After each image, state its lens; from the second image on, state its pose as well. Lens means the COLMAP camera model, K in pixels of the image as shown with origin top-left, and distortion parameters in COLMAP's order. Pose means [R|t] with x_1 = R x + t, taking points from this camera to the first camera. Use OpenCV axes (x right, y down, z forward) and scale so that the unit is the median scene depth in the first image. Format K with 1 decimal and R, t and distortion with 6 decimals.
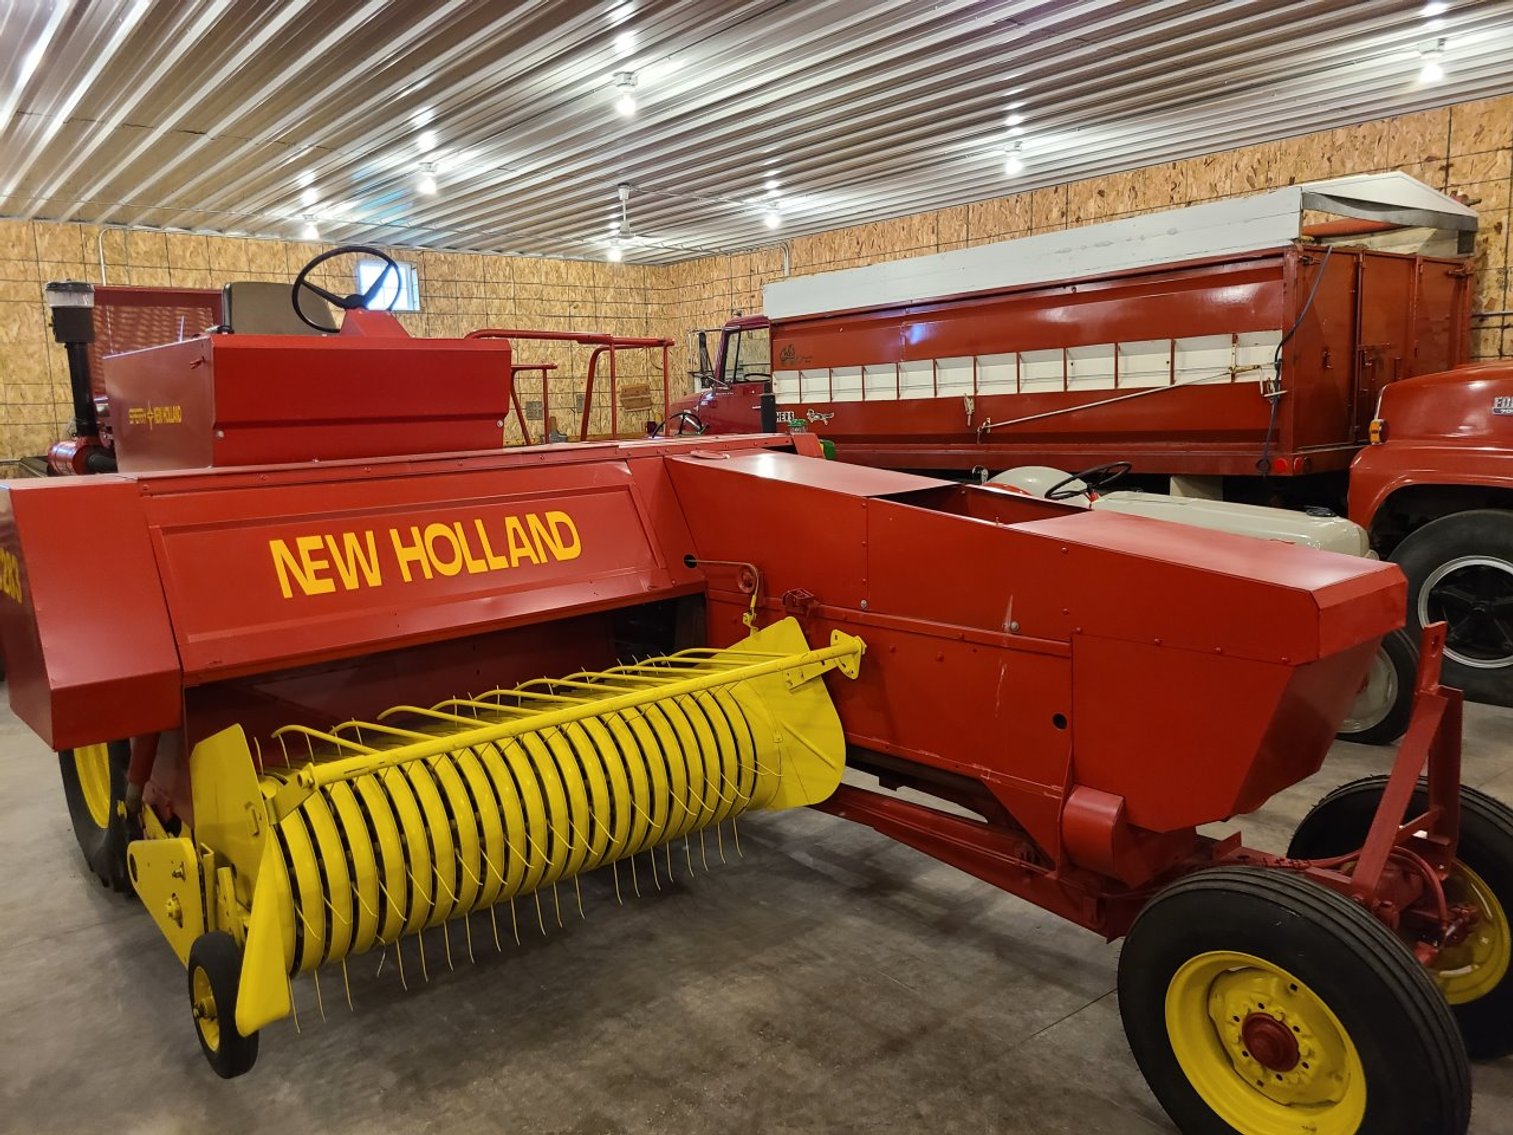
lens RADIAL K [[1132.3, 0, 728.9], [0, 1132.3, 558.9], [0, 0, 1]] dist [0.023317, -0.010105]
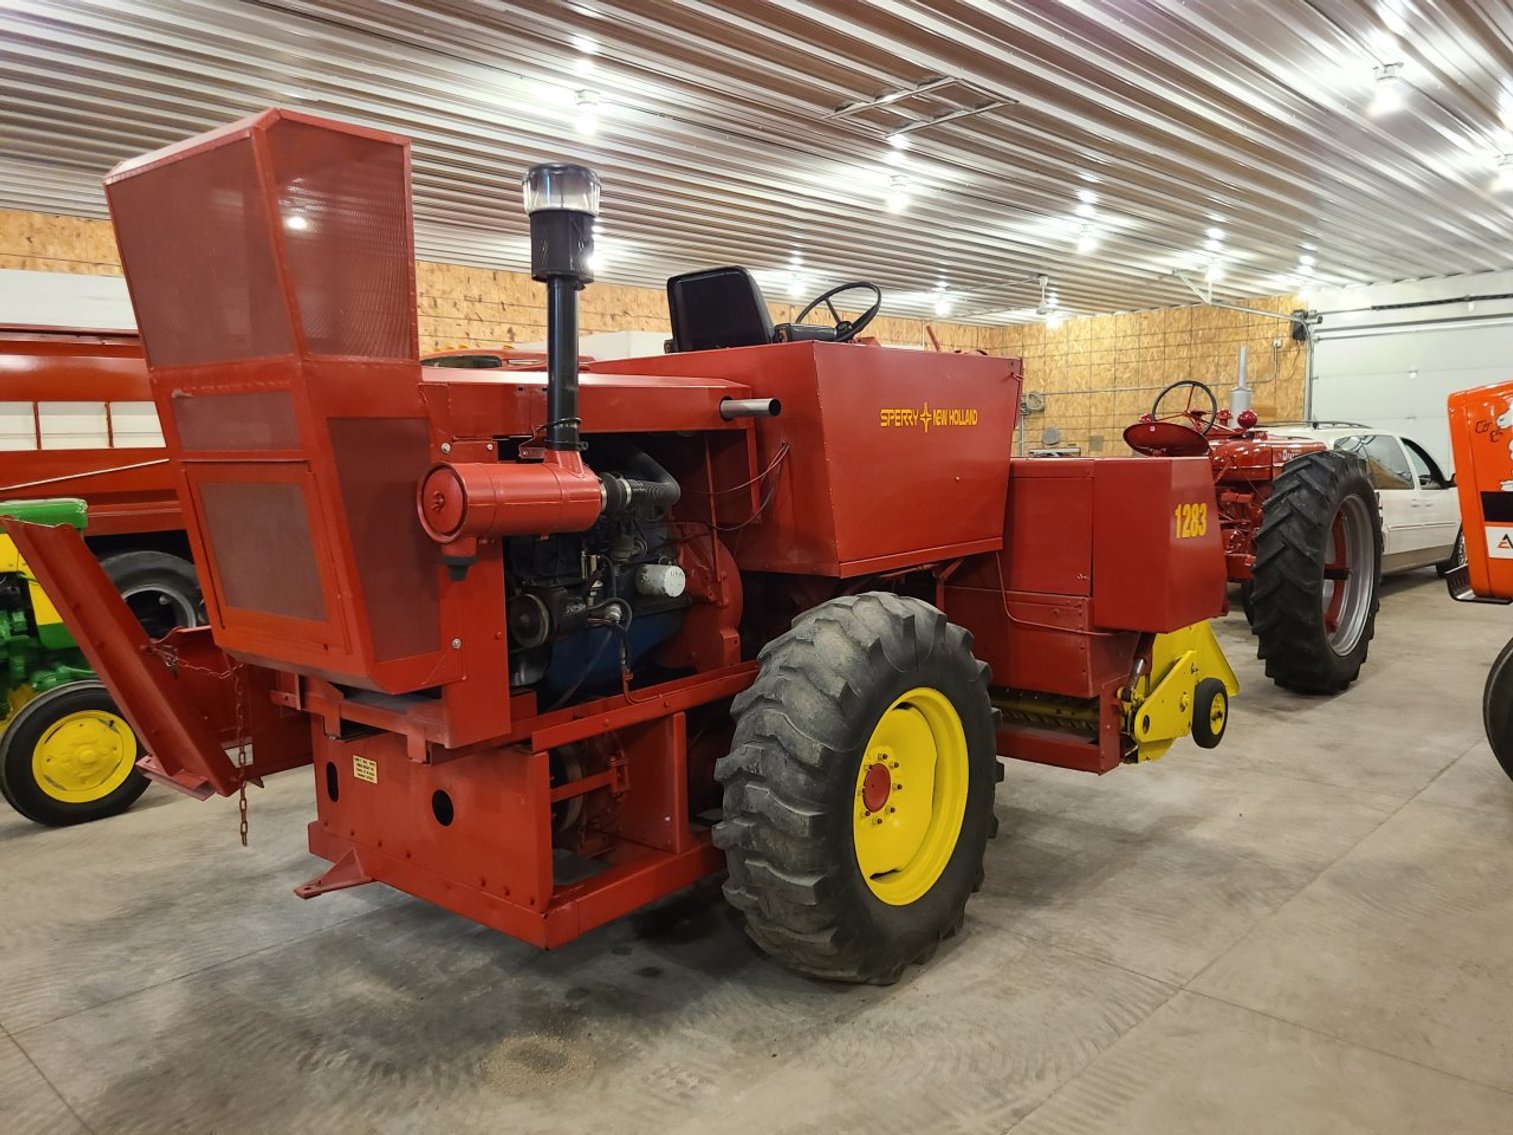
lens RADIAL K [[1132.3, 0, 754.0], [0, 1132.3, 571.8], [0, 0, 1]] dist [0.023317, -0.010105]
pose [[-0.156451, -0.072453, 0.985025, -1.555814], [0.163225, 0.981696, 0.098133, -0.117081], [-0.974105, 0.176133, -0.141761, 1.390057]]
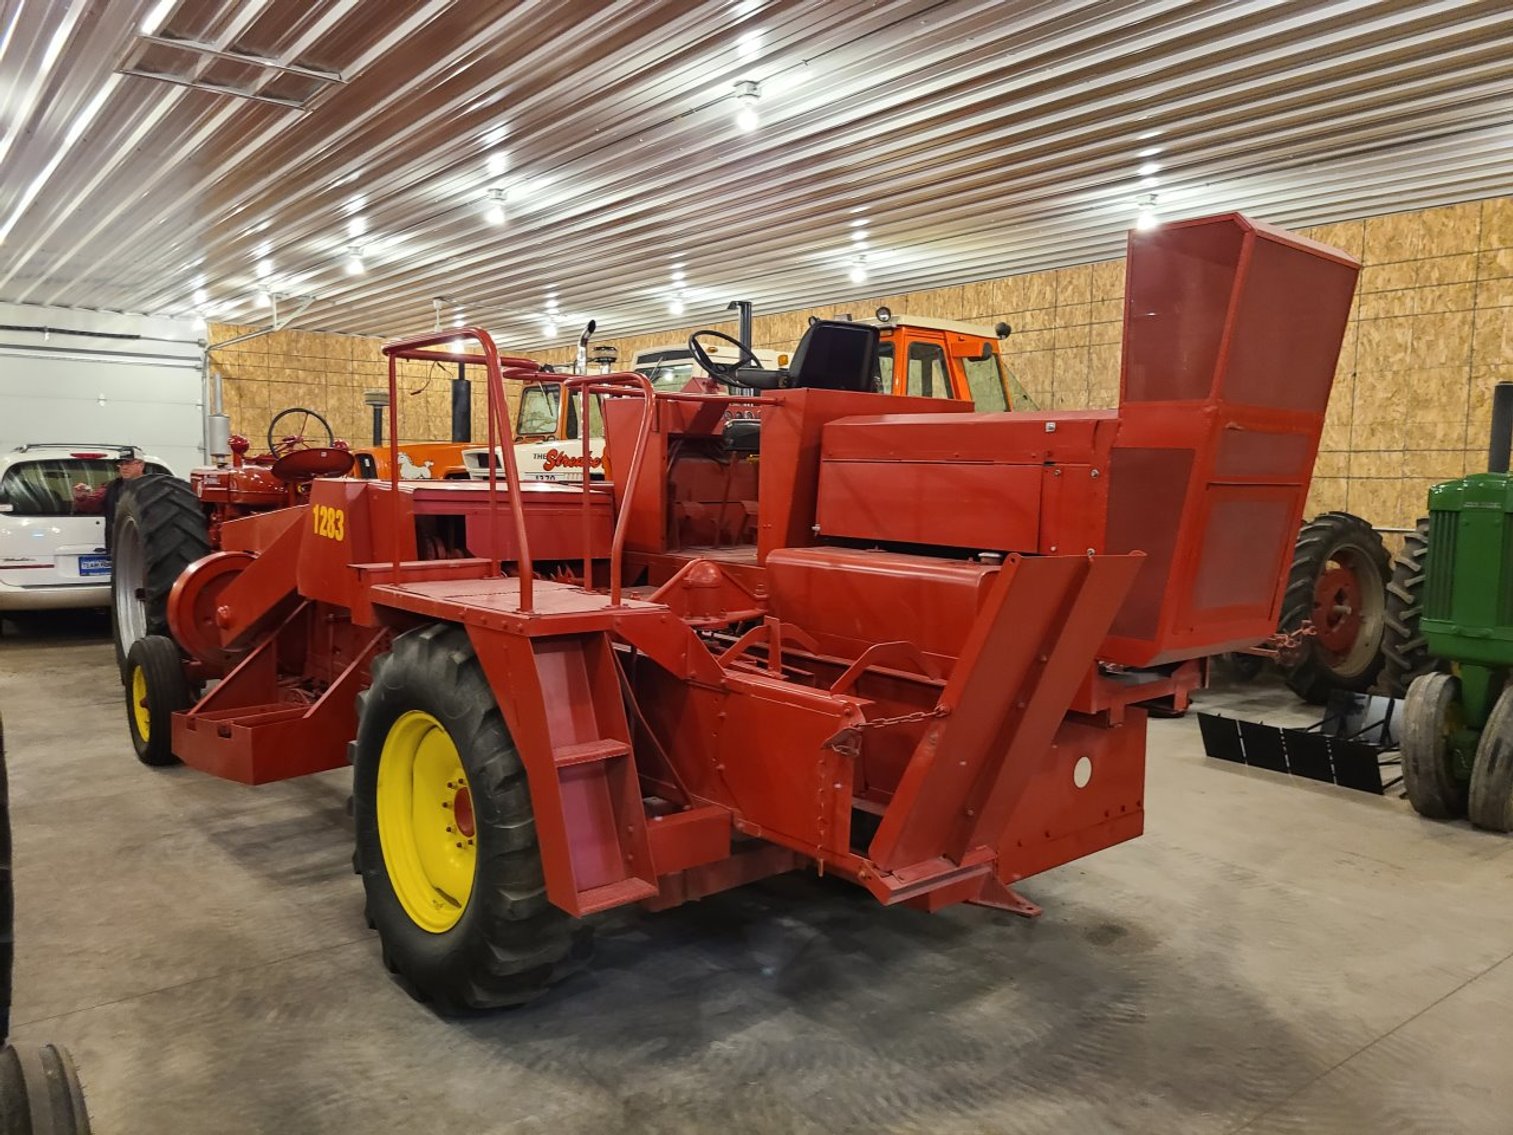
lens RADIAL K [[1132.3, 0, 757.6], [0, 1132.3, 565.4], [0, 0, 1]] dist [0.023317, -0.010105]
pose [[-0.999837, 0.017479, -0.004422, -0.392519], [0.016047, 0.974528, 0.223691, -0.314513], [0.008220, 0.223584, -0.974650, 2.489228]]
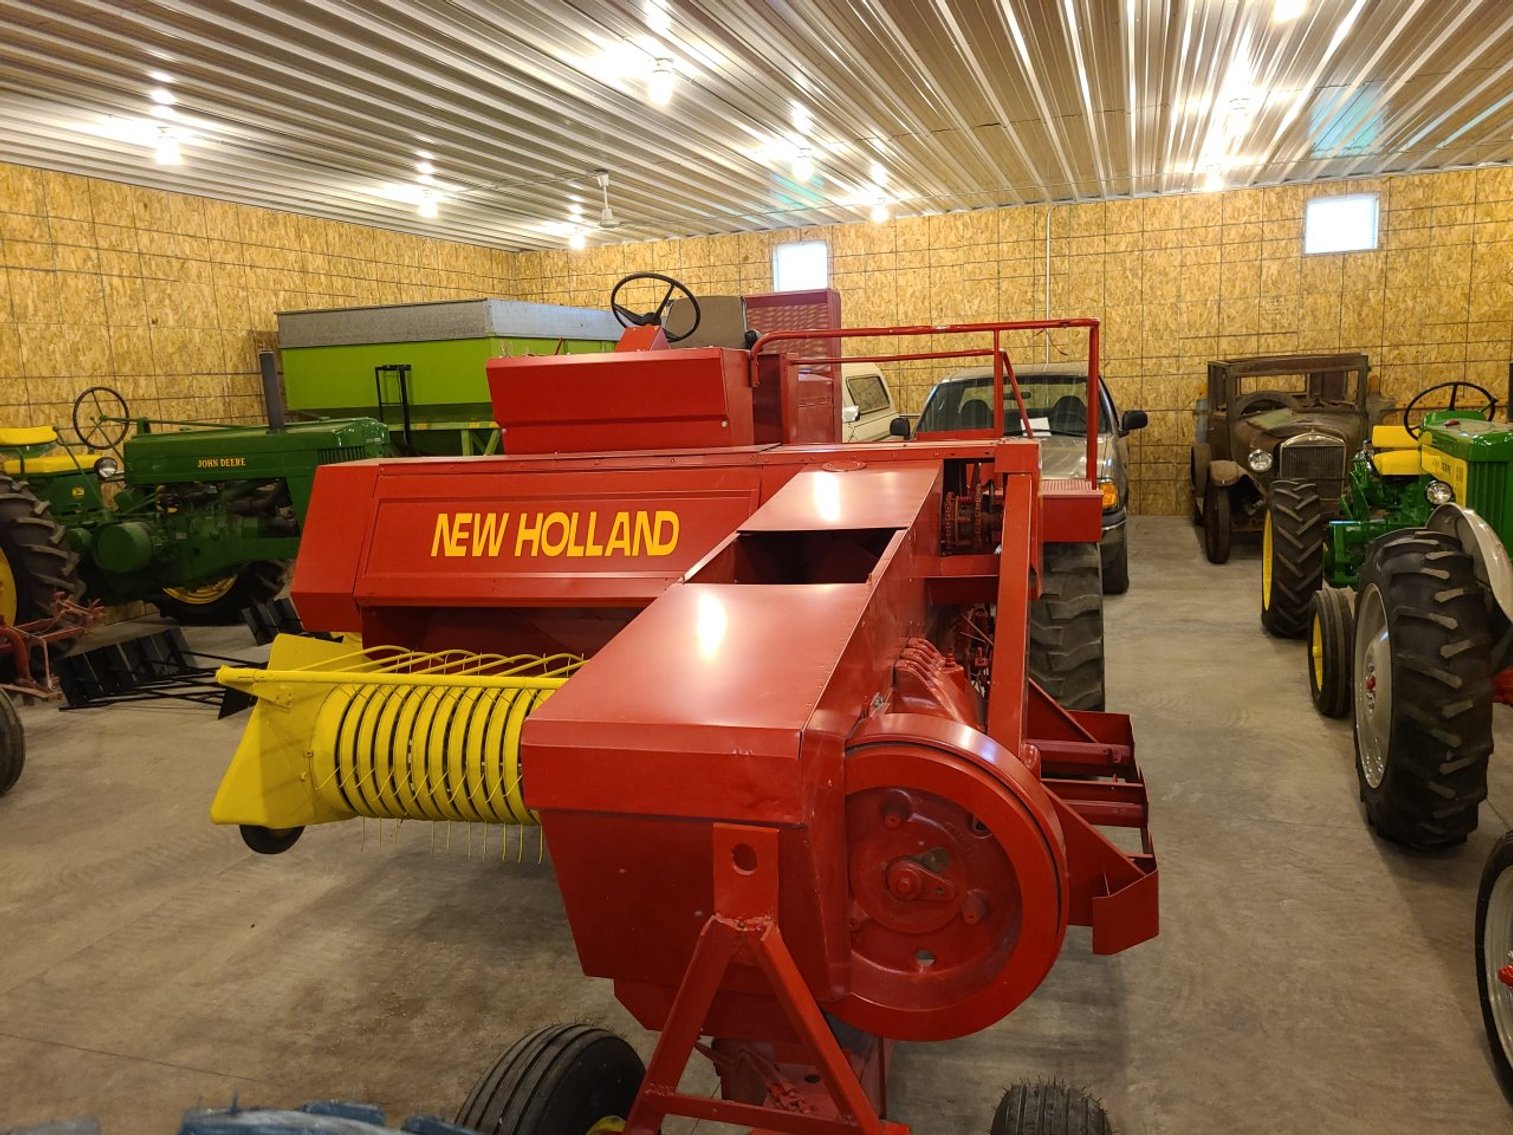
lens RADIAL K [[1132.3, 0, 748.8], [0, 1132.3, 560.2], [0, 0, 1]] dist [0.023317, -0.010105]
pose [[0.550449, 0.134638, -0.823941, 0.806528], [-0.088142, 0.990767, 0.103014, -0.115176], [0.830203, 0.015920, 0.557233, 0.458411]]
